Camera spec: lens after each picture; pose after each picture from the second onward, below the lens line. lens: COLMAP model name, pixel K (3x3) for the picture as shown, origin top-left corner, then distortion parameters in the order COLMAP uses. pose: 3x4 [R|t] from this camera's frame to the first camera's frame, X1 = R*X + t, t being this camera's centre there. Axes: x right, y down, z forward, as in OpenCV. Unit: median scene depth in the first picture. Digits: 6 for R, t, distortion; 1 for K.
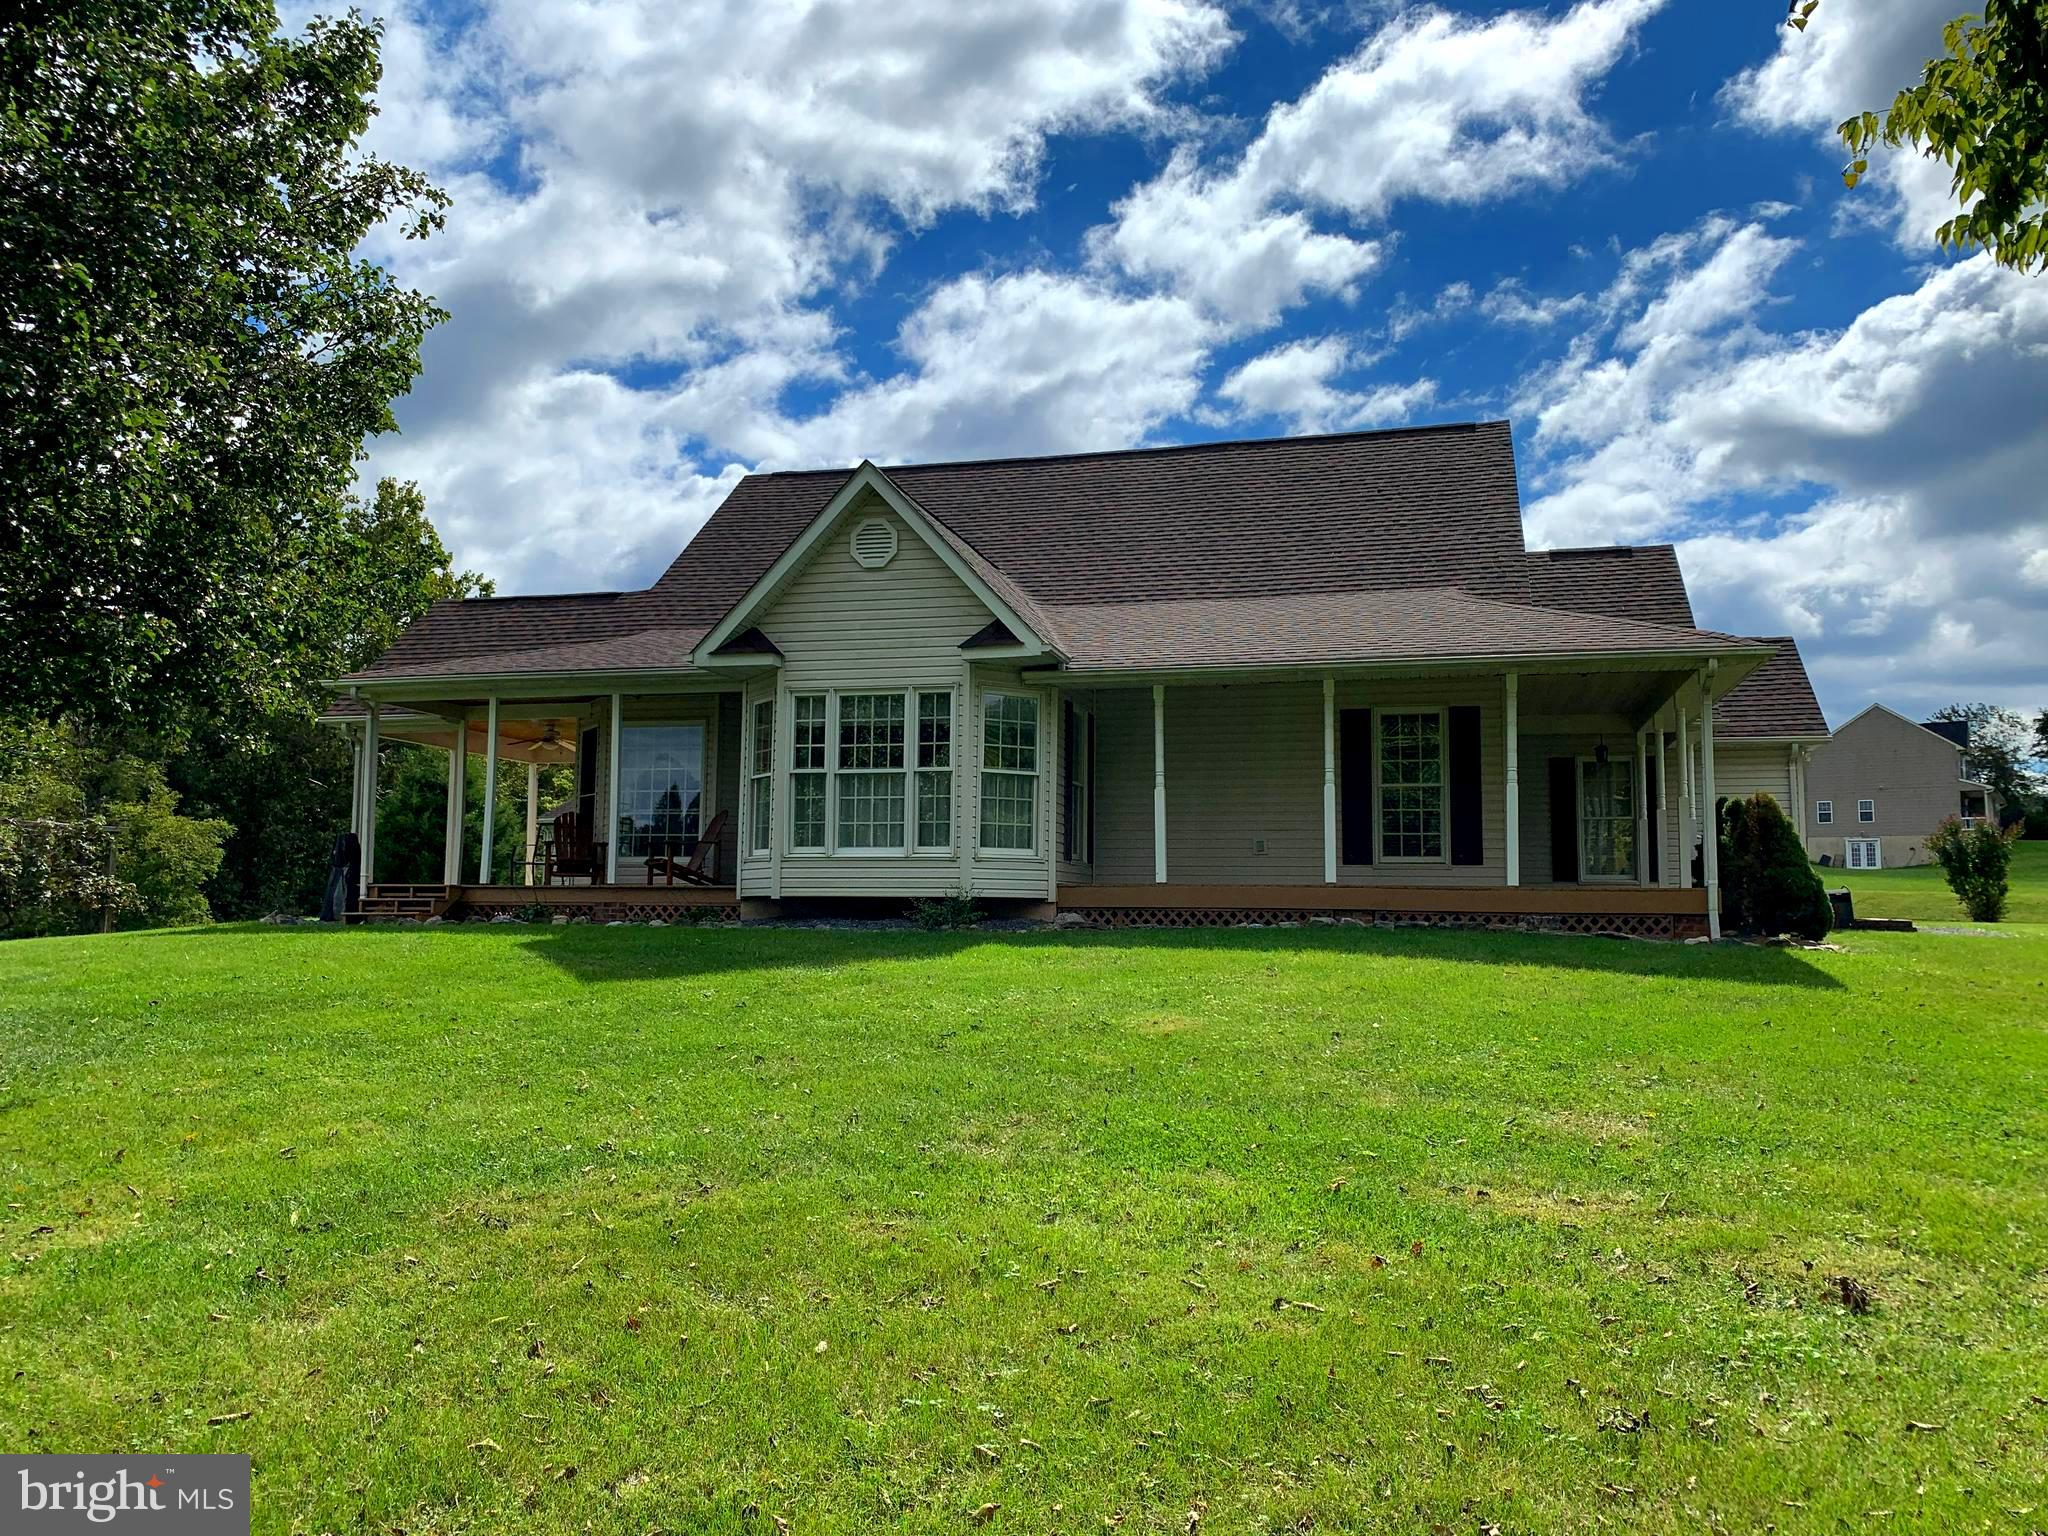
lens RADIAL K [[1544.9, 0, 1023.3], [0, 1544.9, 777.2], [0, 0, 1]] dist [0.045294, -0.003406]
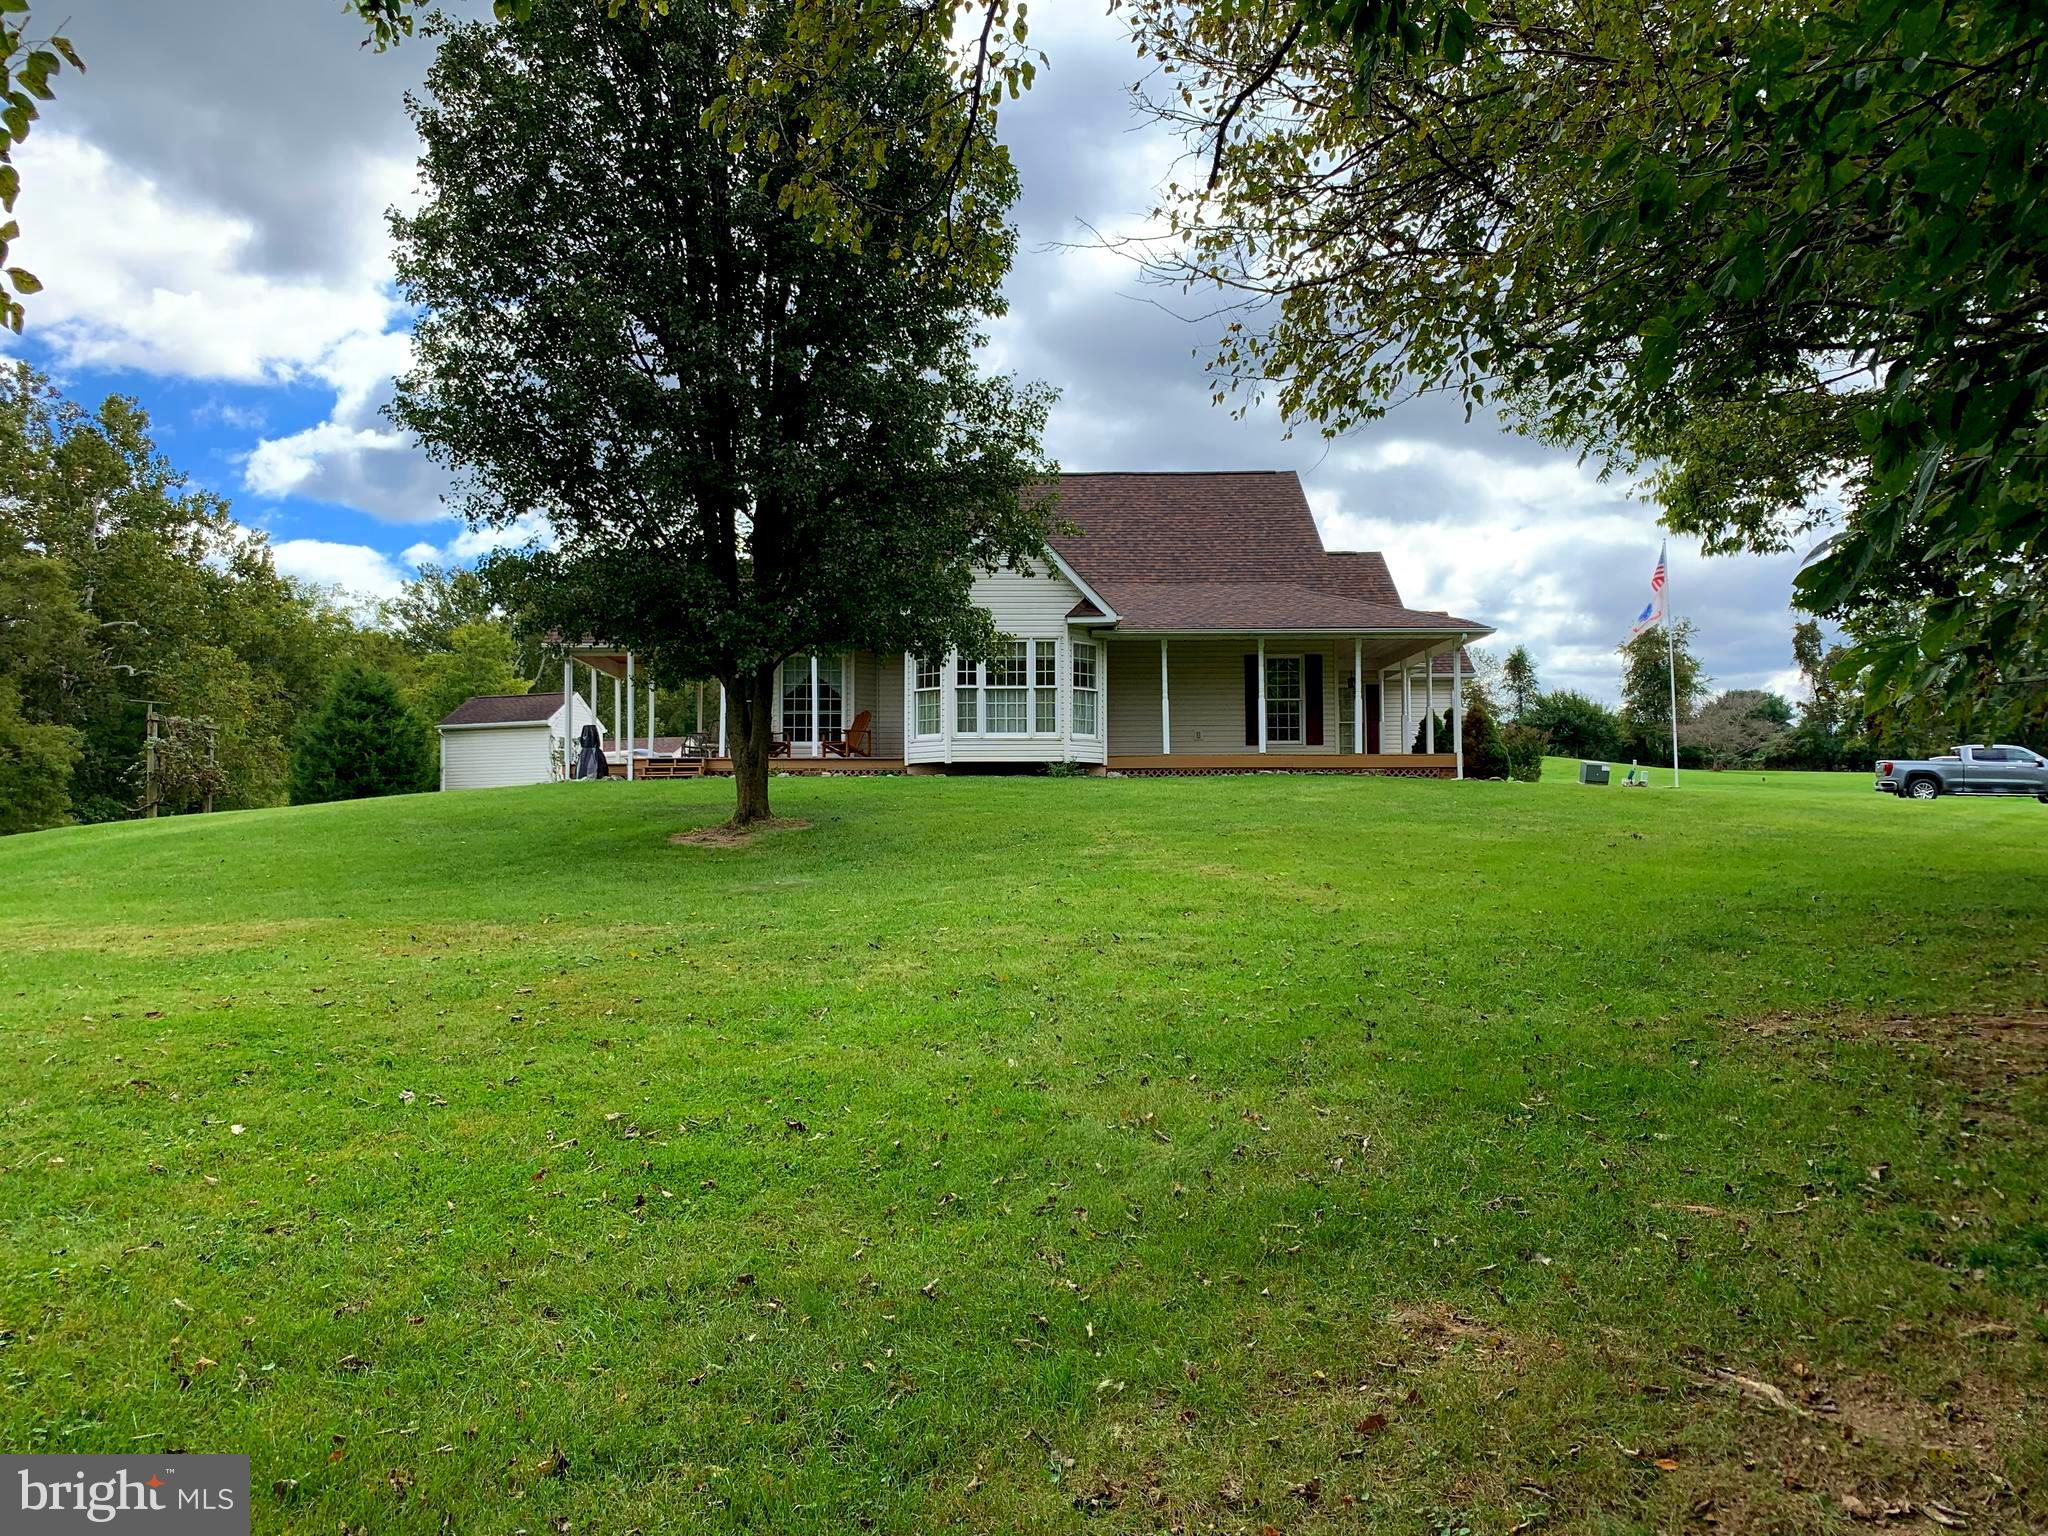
lens RADIAL K [[1544.9, 0, 1027.0], [0, 1544.9, 765.9], [0, 0, 1]] dist [0.045294, -0.003406]
pose [[0.957350, 0.000412, 0.288931, -0.558349], [-0.012641, 0.999101, 0.040460, 0.013019], [-0.288655, -0.042387, 0.956494, -0.610153]]
